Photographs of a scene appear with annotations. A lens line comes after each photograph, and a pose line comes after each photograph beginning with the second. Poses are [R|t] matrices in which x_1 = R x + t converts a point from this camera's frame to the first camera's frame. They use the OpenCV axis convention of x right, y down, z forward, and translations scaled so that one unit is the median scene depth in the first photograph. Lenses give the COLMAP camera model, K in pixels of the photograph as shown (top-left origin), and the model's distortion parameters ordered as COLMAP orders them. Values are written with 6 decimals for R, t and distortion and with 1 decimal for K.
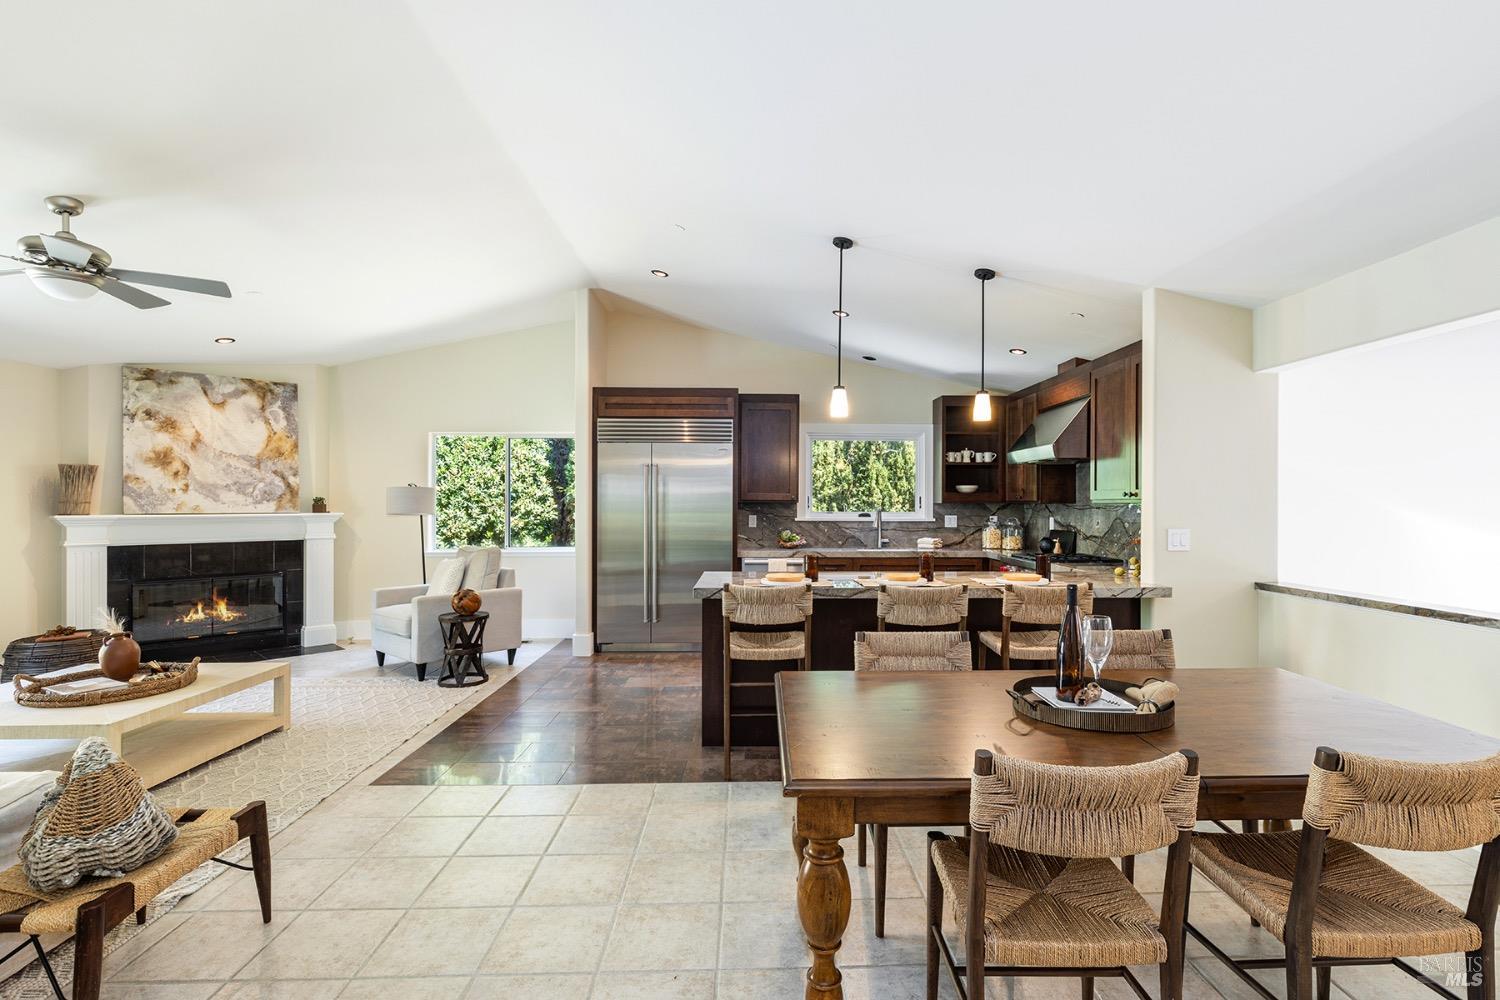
lens RADIAL K [[705.0, 0, 759.3], [0, 705.0, 506.8], [0, 0, 1]] dist [-0.000269, 0.000339]
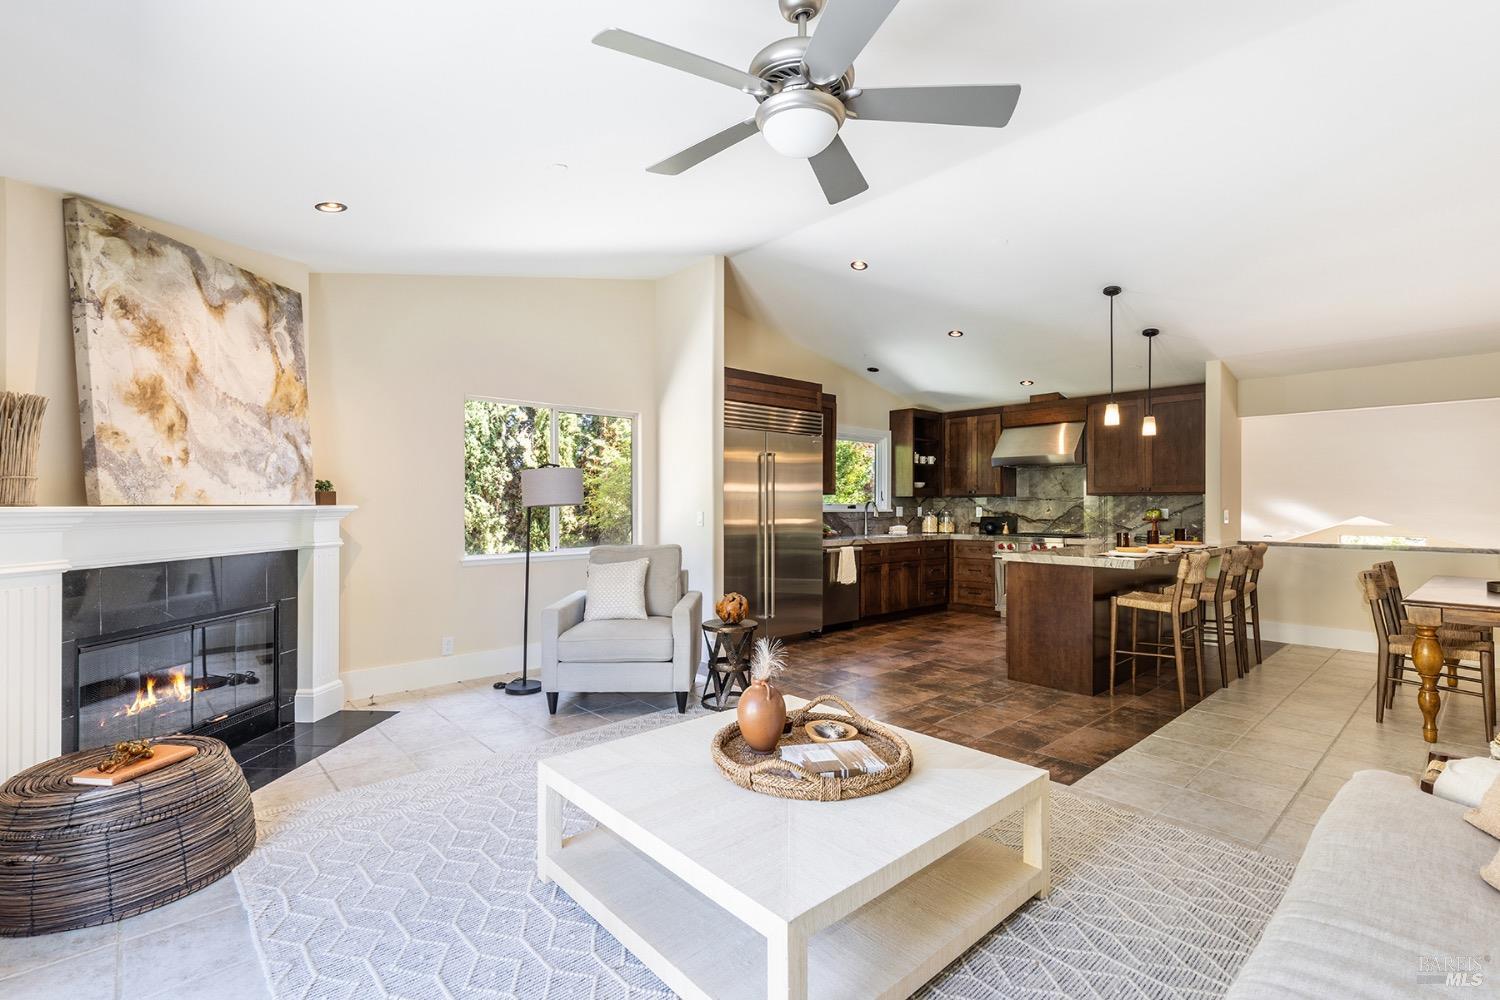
lens RADIAL K [[693.3, 0, 744.3], [0, 693.3, 497.2], [0, 0, 1]] dist [0.031270, -0.000220]
pose [[0.756193, 0.005752, 0.654323, -0.812175], [0.004248, 0.999897, -0.013700, 0.012456], [-0.654334, 0.013139, 0.756091, 0.308775]]
